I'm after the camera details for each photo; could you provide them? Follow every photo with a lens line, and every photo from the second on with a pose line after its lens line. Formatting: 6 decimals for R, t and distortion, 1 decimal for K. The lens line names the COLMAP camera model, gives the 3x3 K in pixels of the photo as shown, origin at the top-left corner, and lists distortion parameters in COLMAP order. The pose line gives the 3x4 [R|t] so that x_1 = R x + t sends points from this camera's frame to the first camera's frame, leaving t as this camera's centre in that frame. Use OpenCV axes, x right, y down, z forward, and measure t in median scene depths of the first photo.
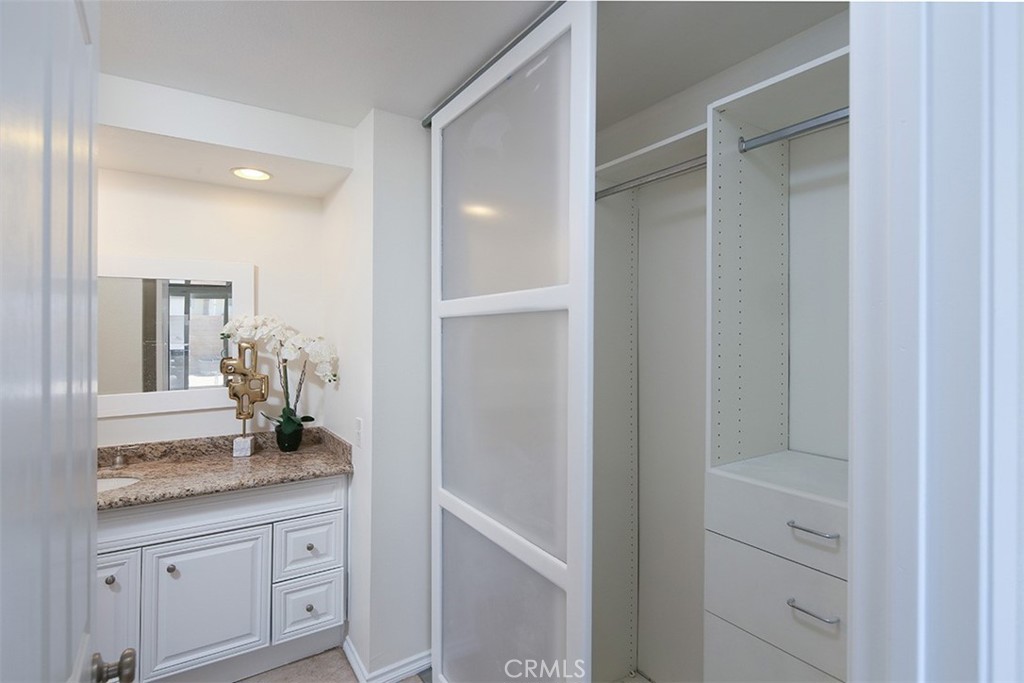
lens RADIAL K [[503.6, 0, 513.2], [0, 503.6, 330.6], [0, 0, 1]] dist [0.000711, -0.000851]
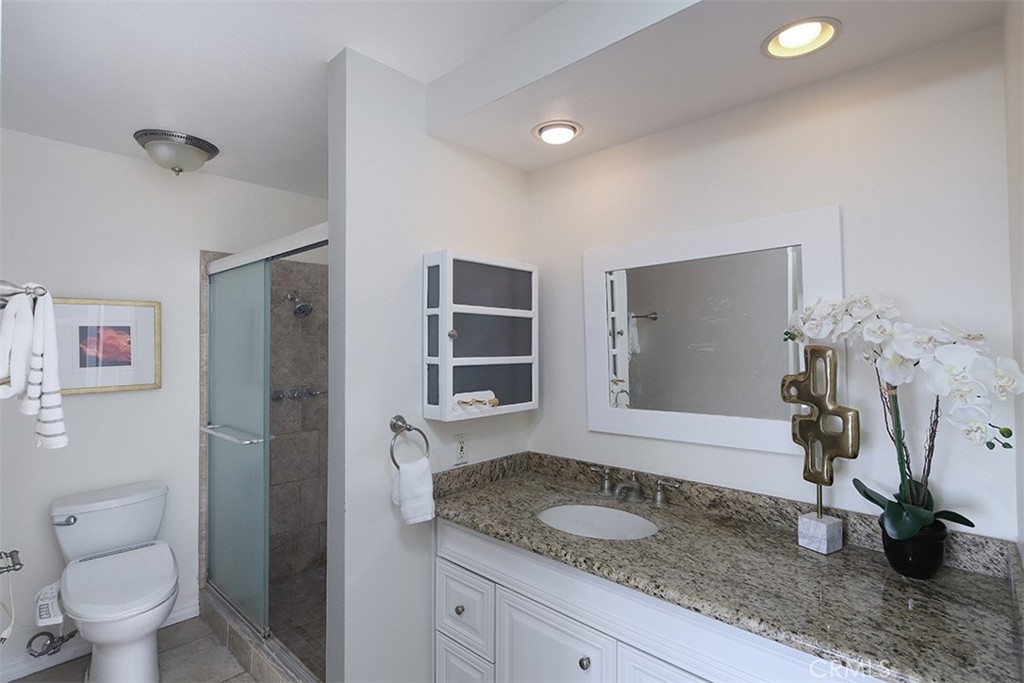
lens RADIAL K [[503.6, 0, 513.2], [0, 503.6, 330.6], [0, 0, 1]] dist [0.000711, -0.000851]
pose [[0.245277, -0.025737, -0.969111, -0.070165], [0.006065, 0.999669, -0.025014, 0.017653], [0.969434, 0.000258, 0.245352, 0.538491]]
